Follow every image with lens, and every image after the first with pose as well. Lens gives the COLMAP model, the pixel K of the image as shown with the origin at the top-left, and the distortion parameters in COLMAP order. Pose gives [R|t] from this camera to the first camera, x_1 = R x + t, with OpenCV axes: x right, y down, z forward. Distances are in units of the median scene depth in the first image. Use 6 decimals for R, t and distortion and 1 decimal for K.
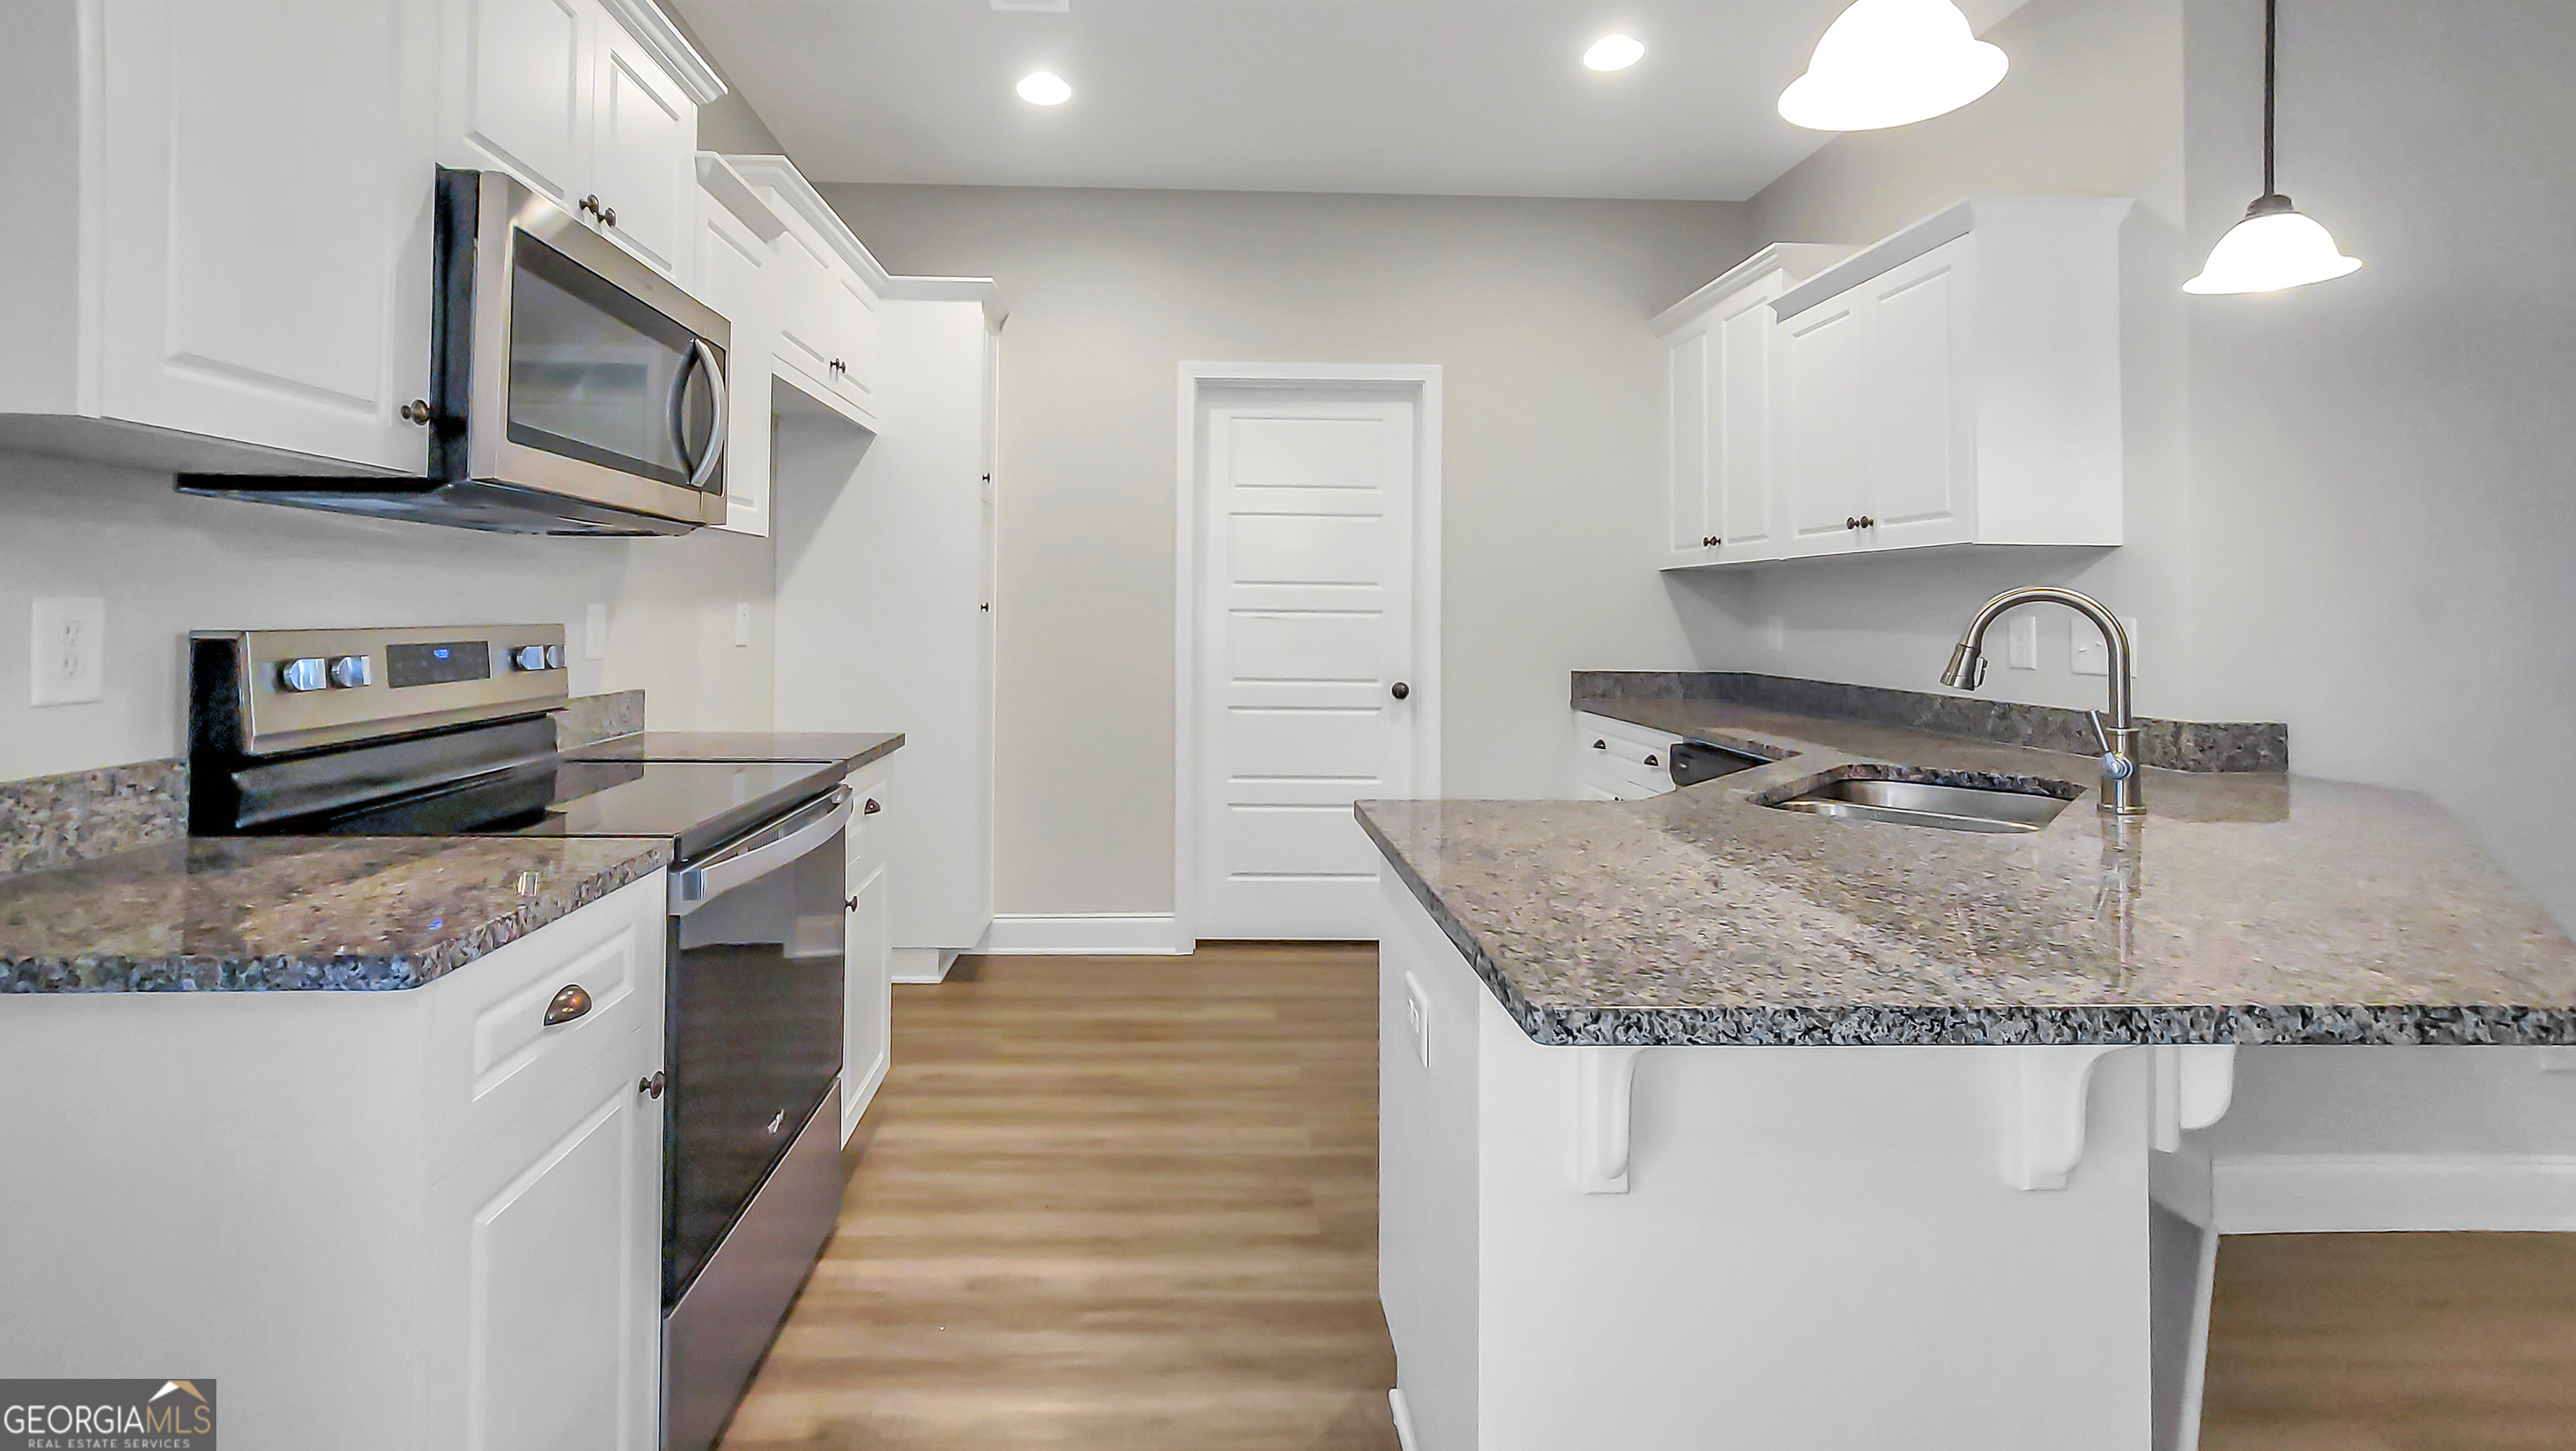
lens RADIAL K [[1059.1, 0, 1288.0], [0, 1059.1, 725.5], [0, 0, 1]] dist [-0.000990, -0.000030]
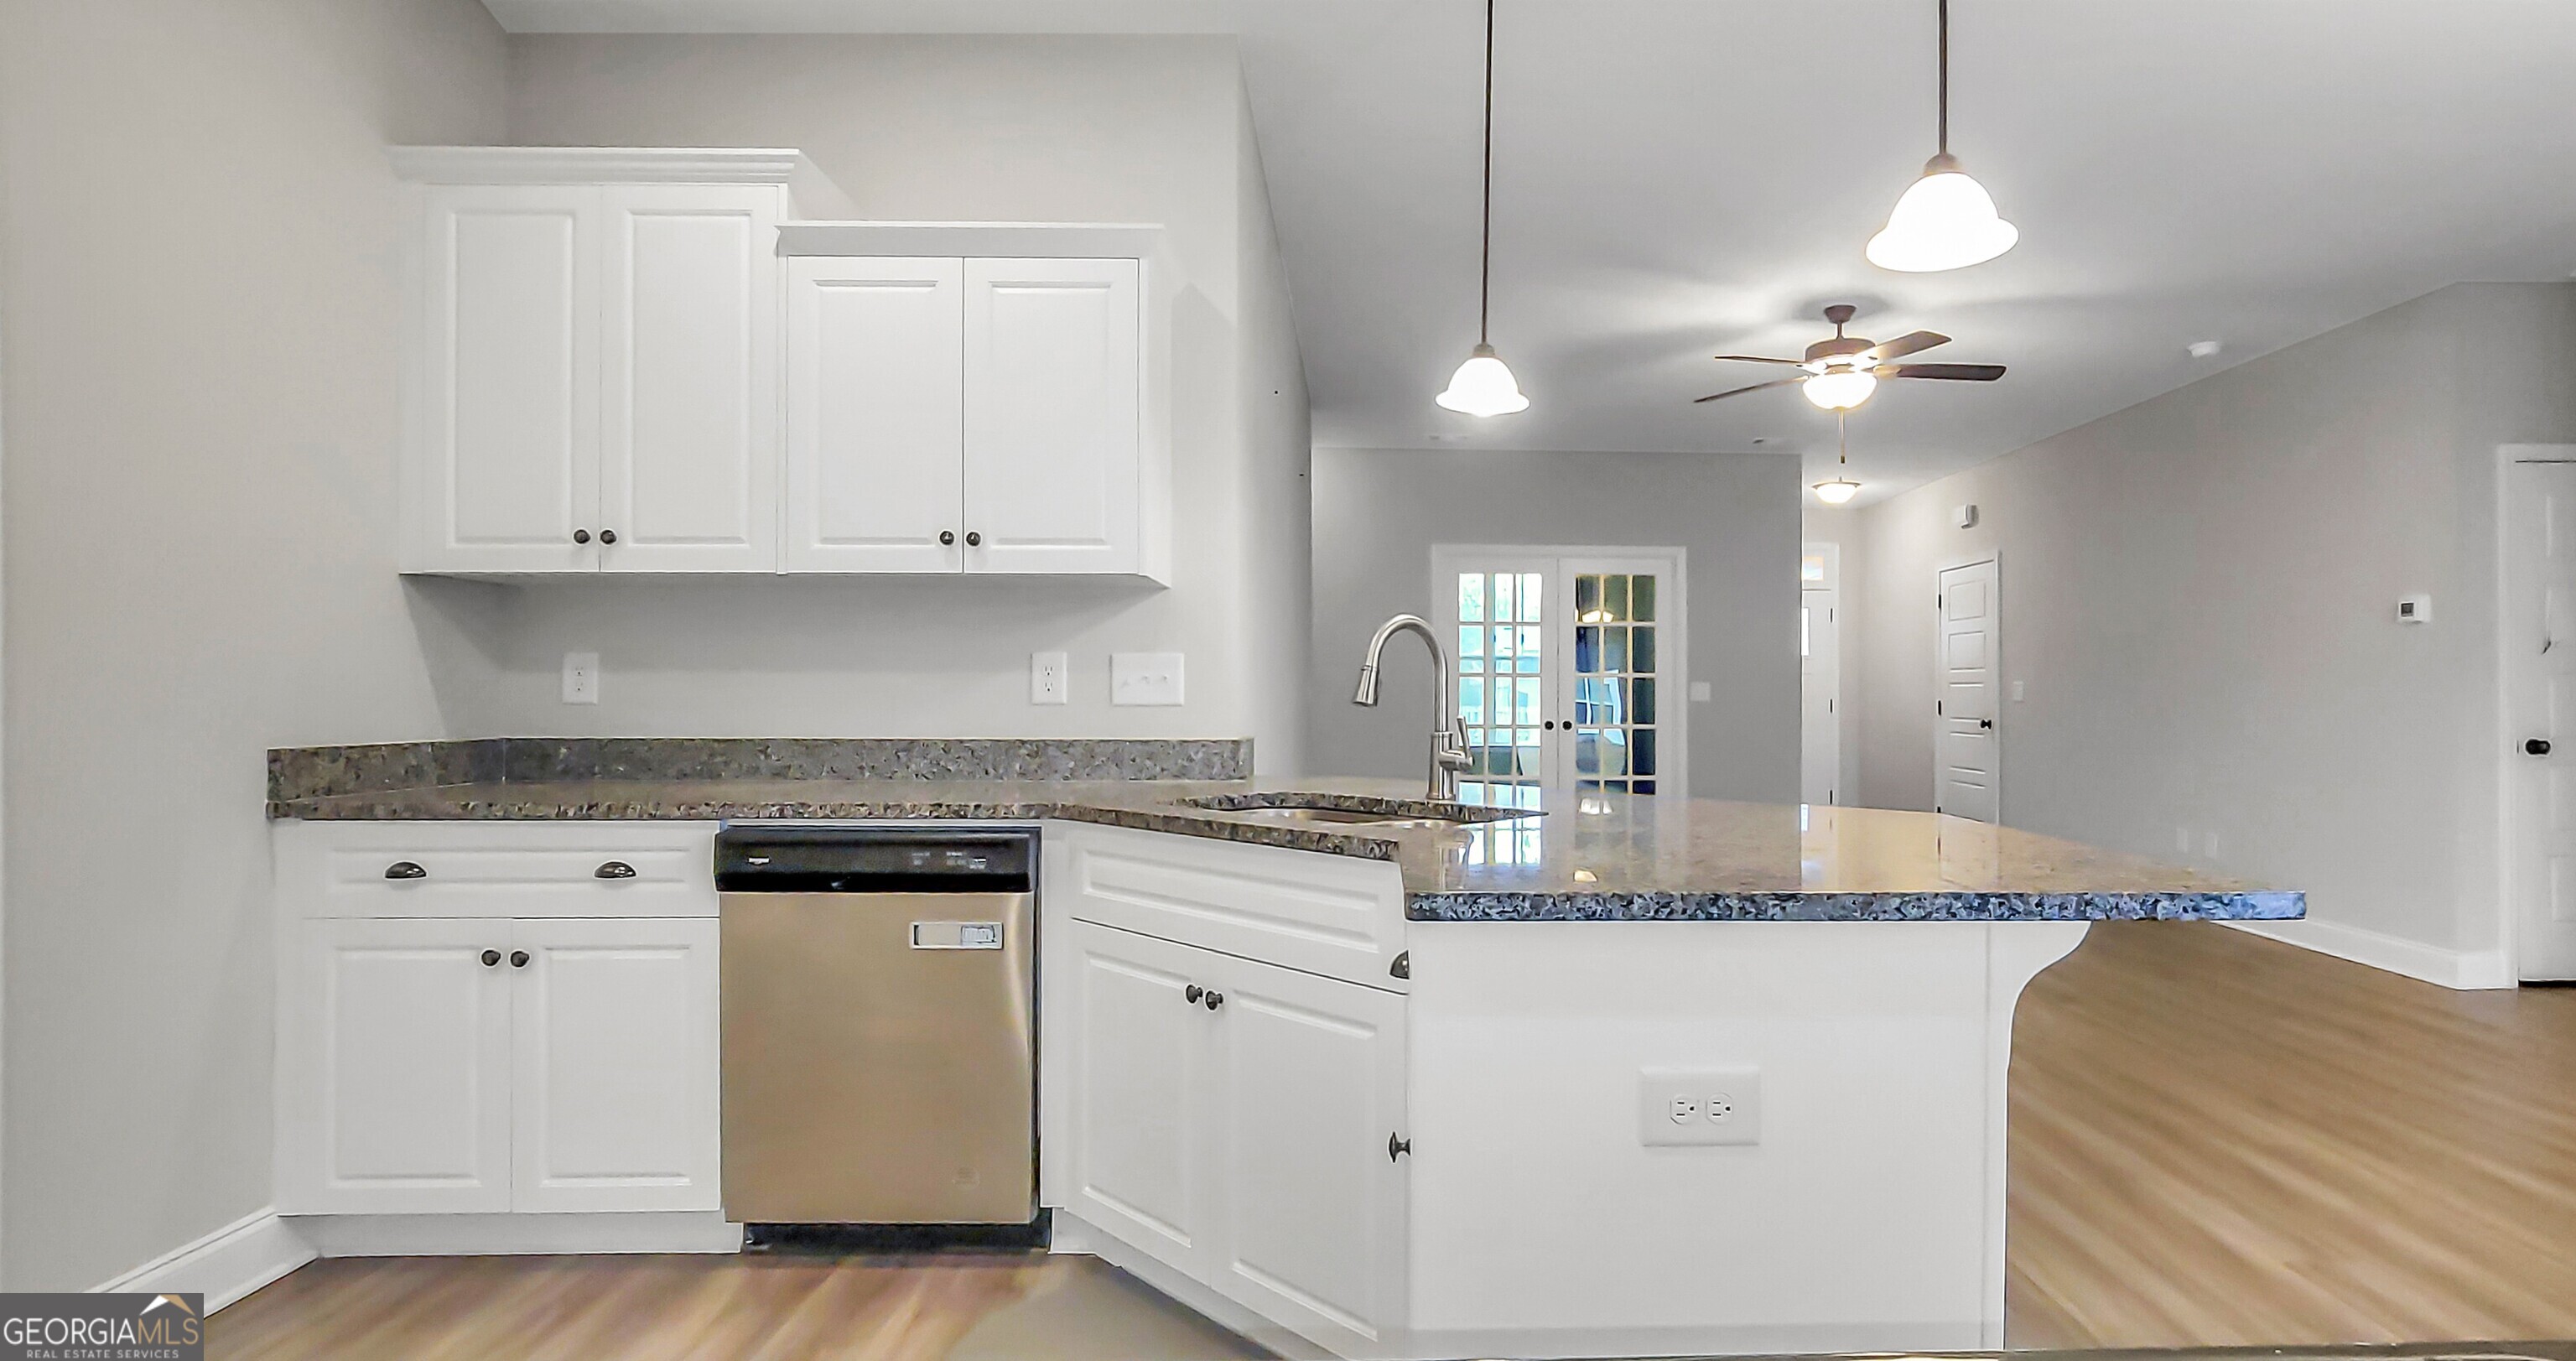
lens RADIAL K [[1107.2, 0, 1288.0], [0, 1107.2, 680.5], [0, 0, 1]] dist [0.001008, 0.000051]
pose [[0.078642, 0.002968, 0.996899, -0.284323], [0.103579, 0.994559, -0.011132, -0.035402], [-0.991507, 0.104133, 0.077907, 0.594062]]
